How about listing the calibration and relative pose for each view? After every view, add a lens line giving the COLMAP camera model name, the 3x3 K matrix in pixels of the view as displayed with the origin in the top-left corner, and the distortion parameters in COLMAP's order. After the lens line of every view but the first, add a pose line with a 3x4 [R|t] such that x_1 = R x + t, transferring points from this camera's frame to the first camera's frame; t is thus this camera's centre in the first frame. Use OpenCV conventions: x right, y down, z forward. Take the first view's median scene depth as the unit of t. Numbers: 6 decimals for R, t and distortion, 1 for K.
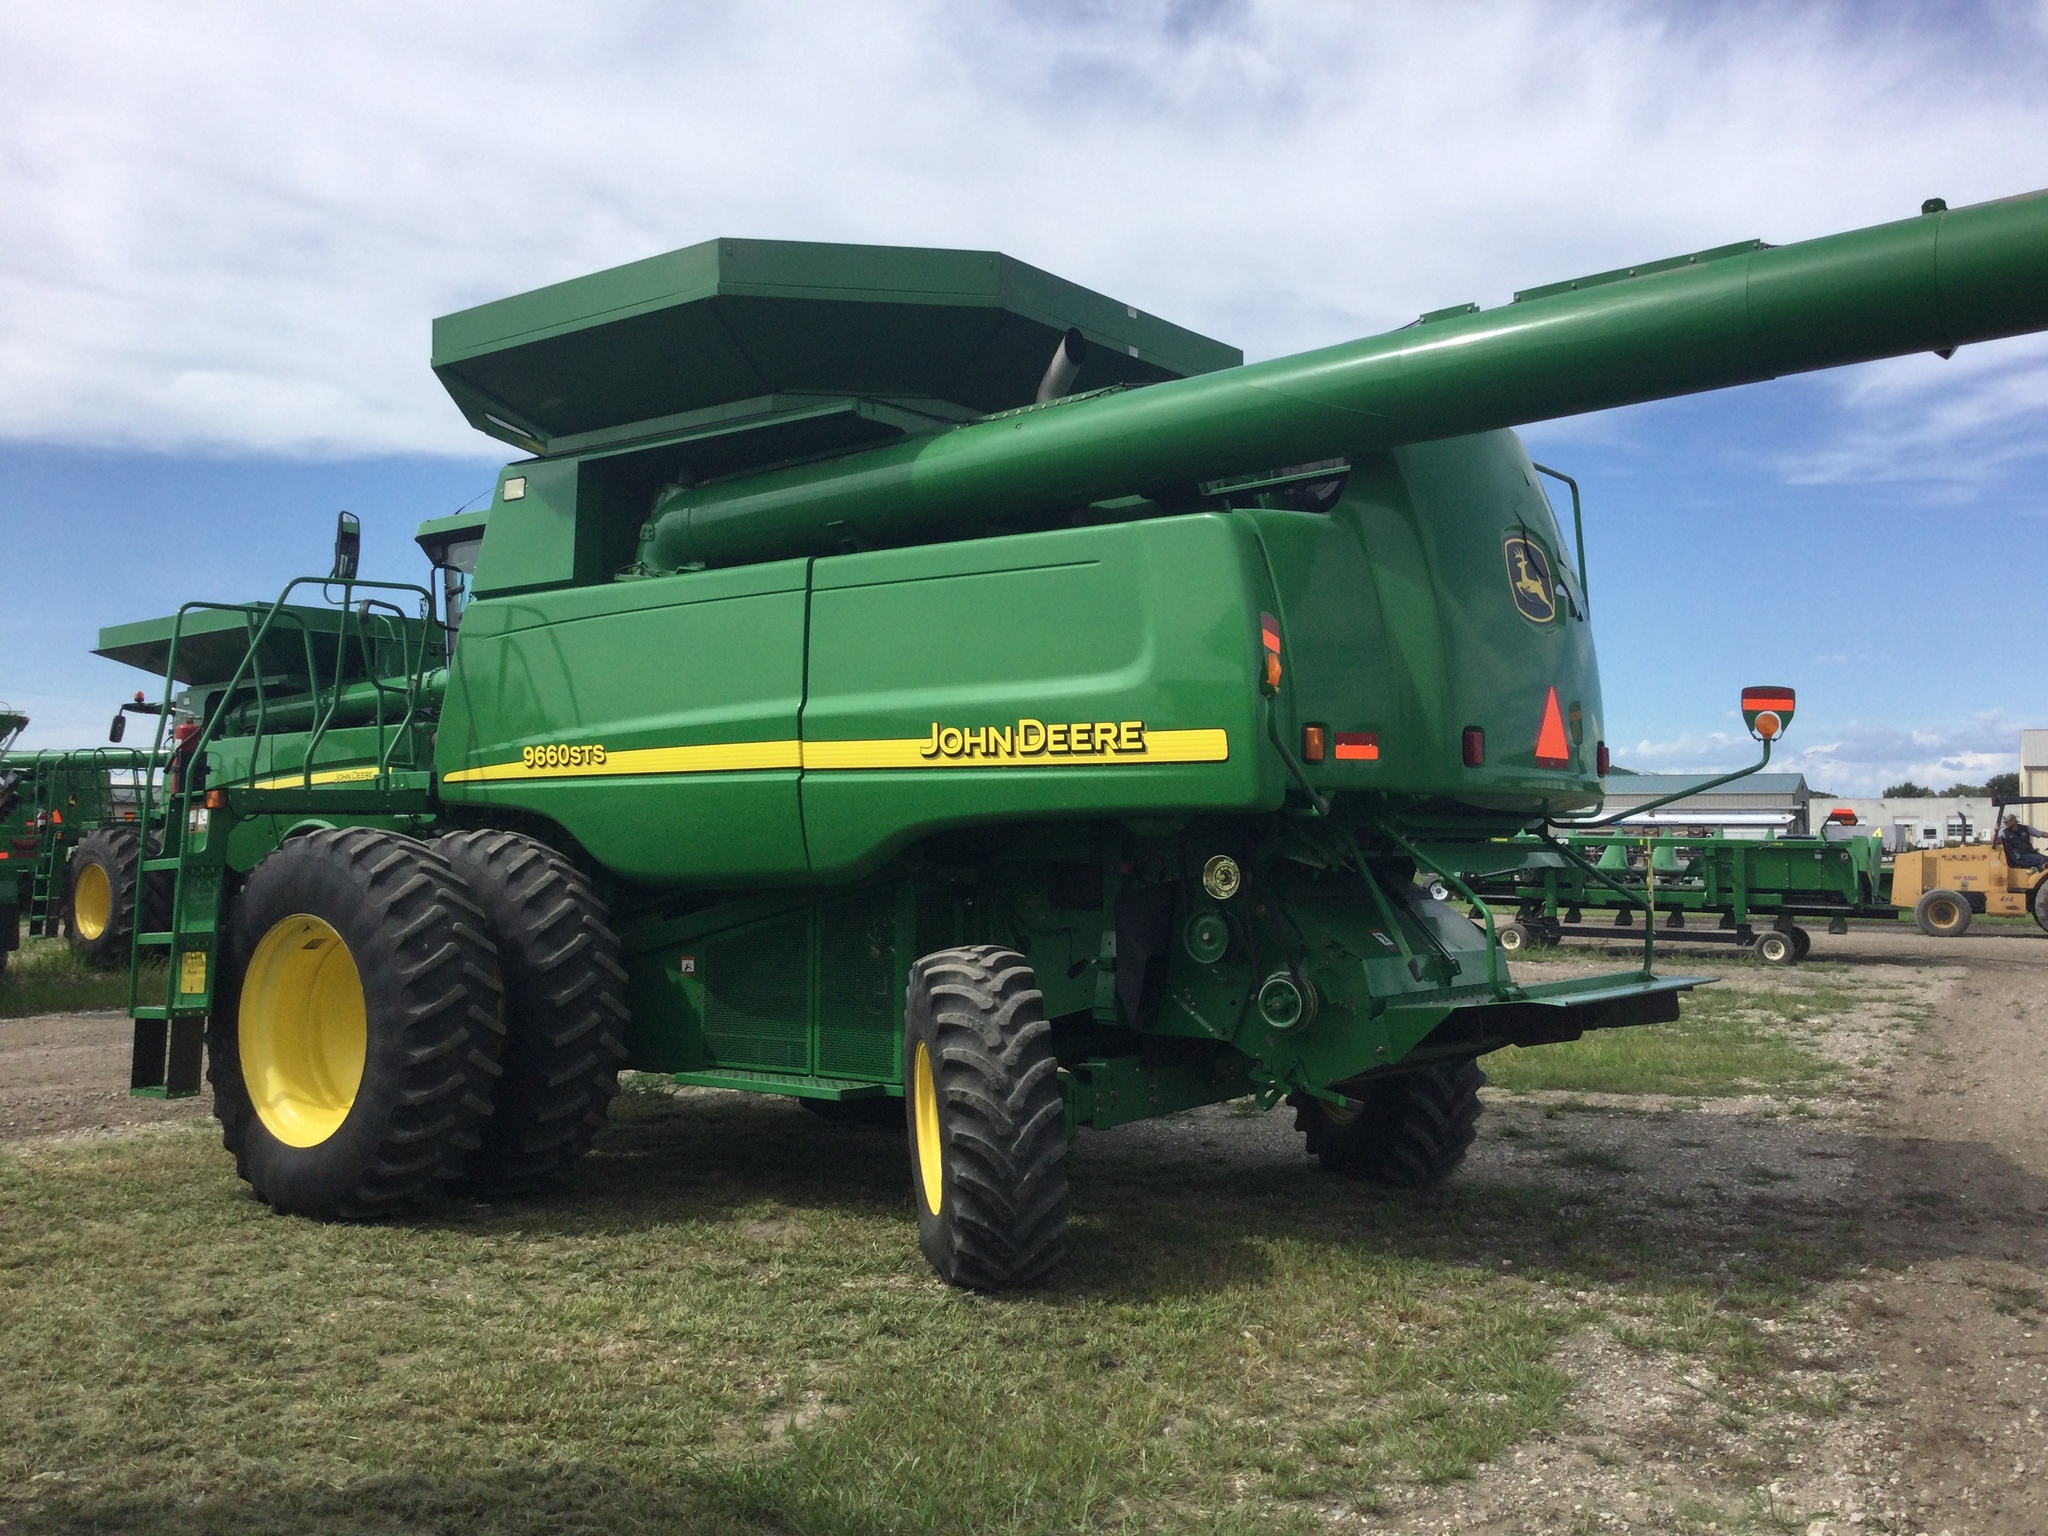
lens RADIAL K [[1849.3, 0, 1024.0], [0, 1849.3, 768.0], [0, 0, 1]] dist [0.077815, -0.130792]
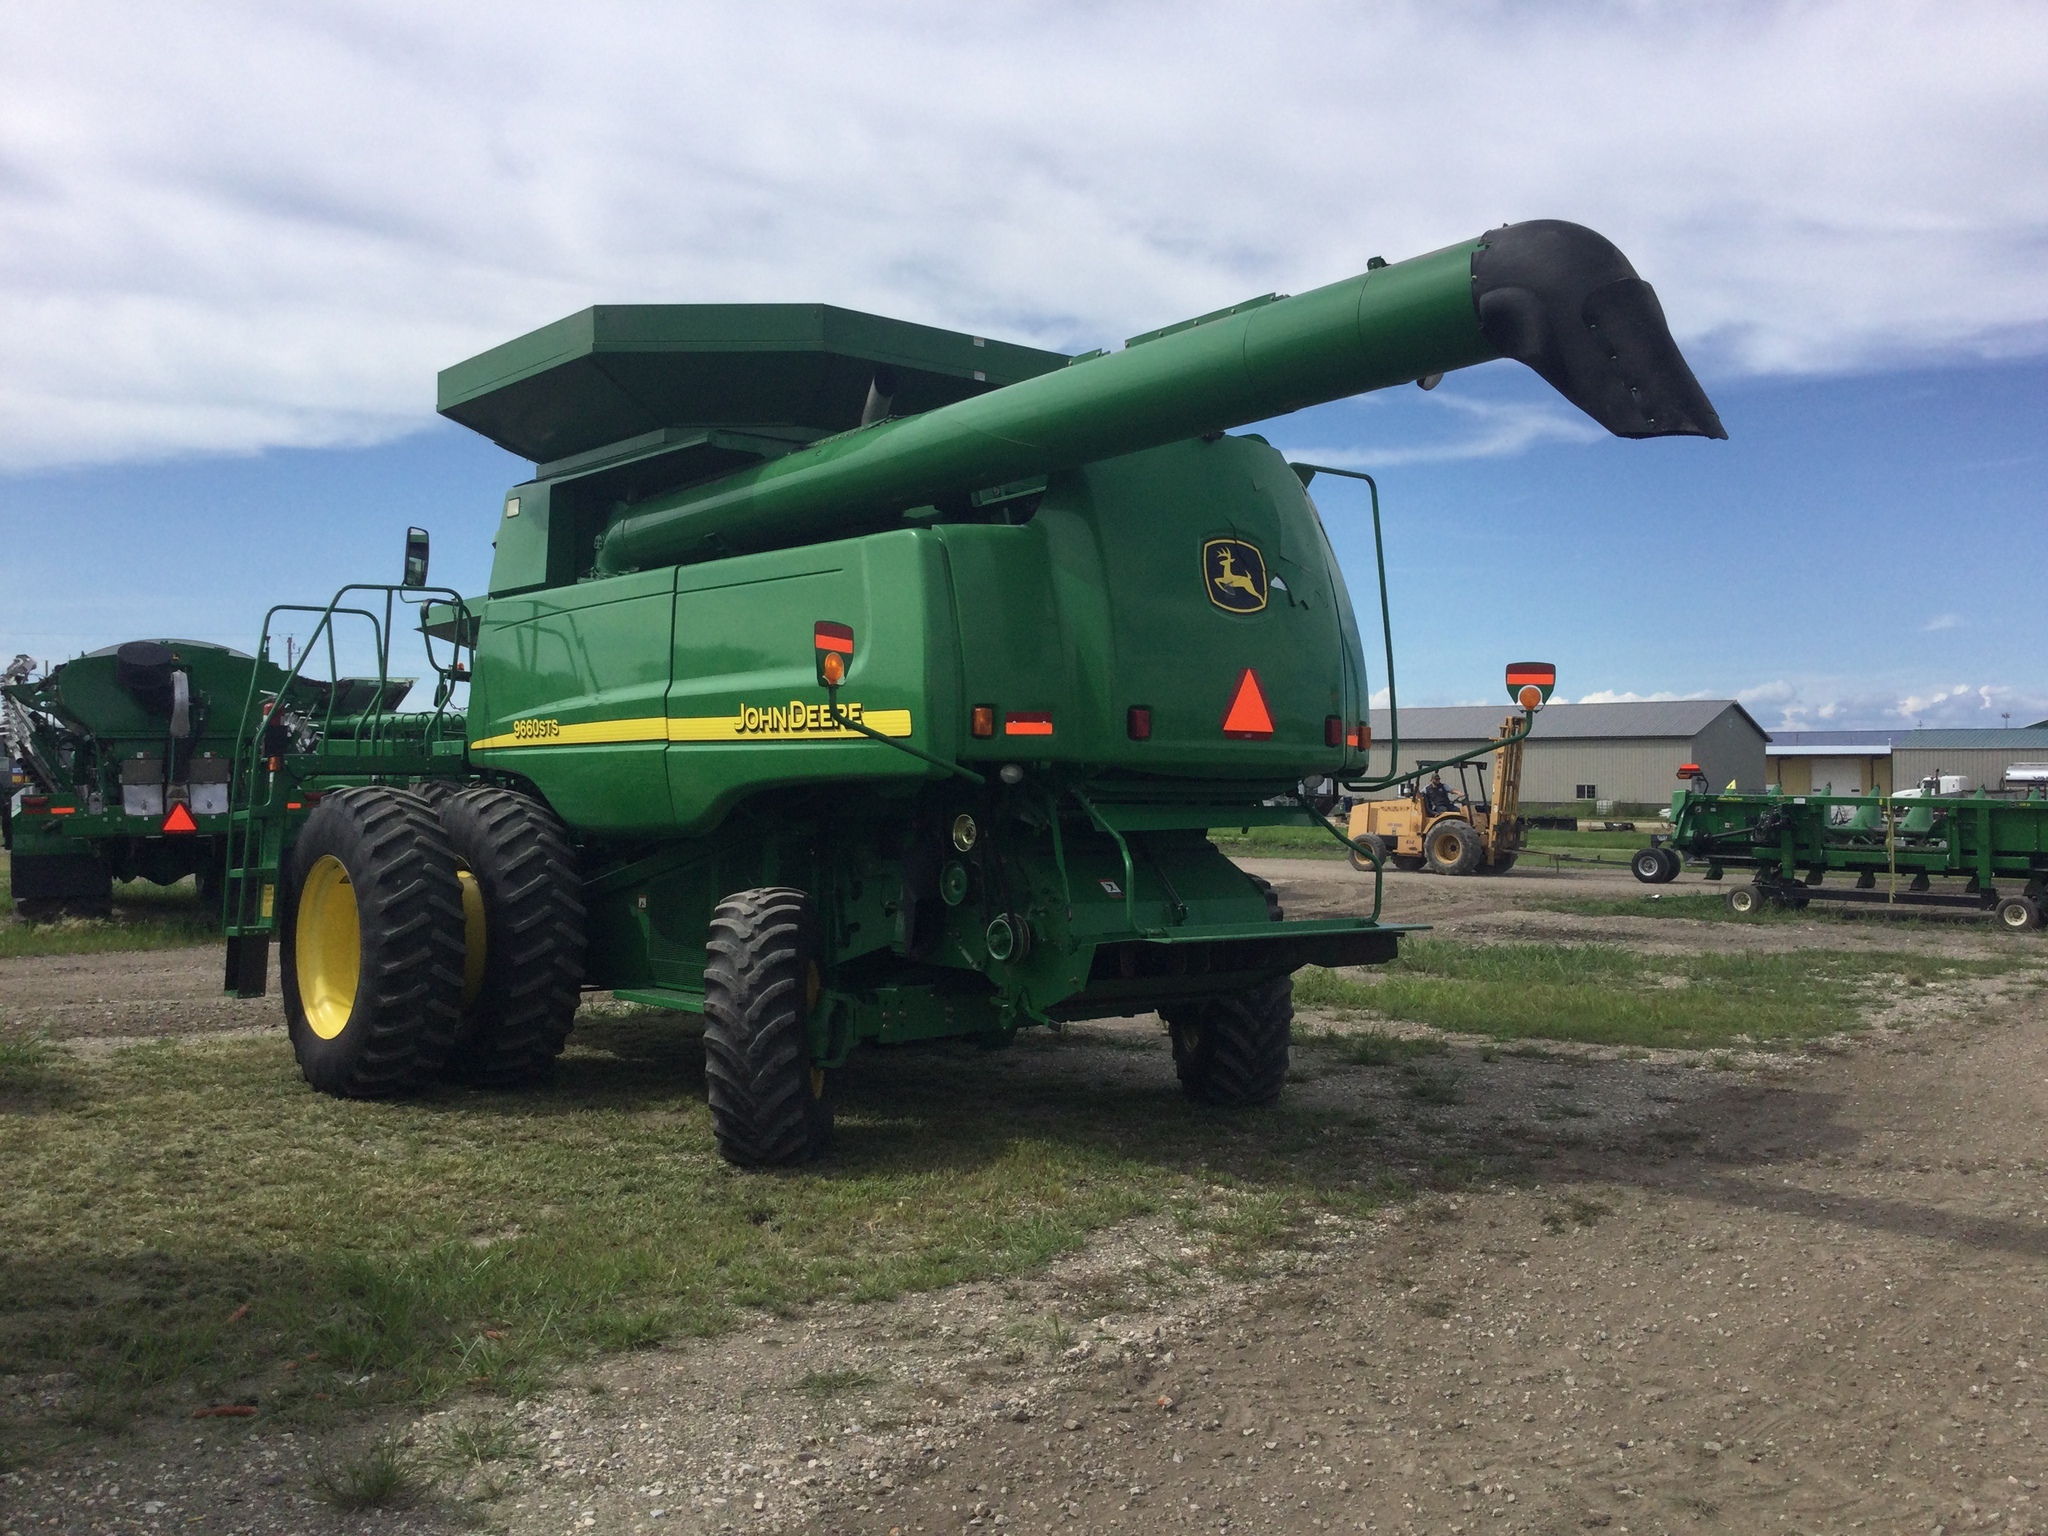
lens RADIAL K [[1849.3, 0, 1024.0], [0, 1849.3, 768.0], [0, 0, 1]] dist [0.077815, -0.130792]
pose [[0.975864, 0.001742, -0.218371, 0.364890], [0.003702, 0.999693, 0.024518, -0.010309], [0.218346, -0.024734, 0.975558, -0.131824]]
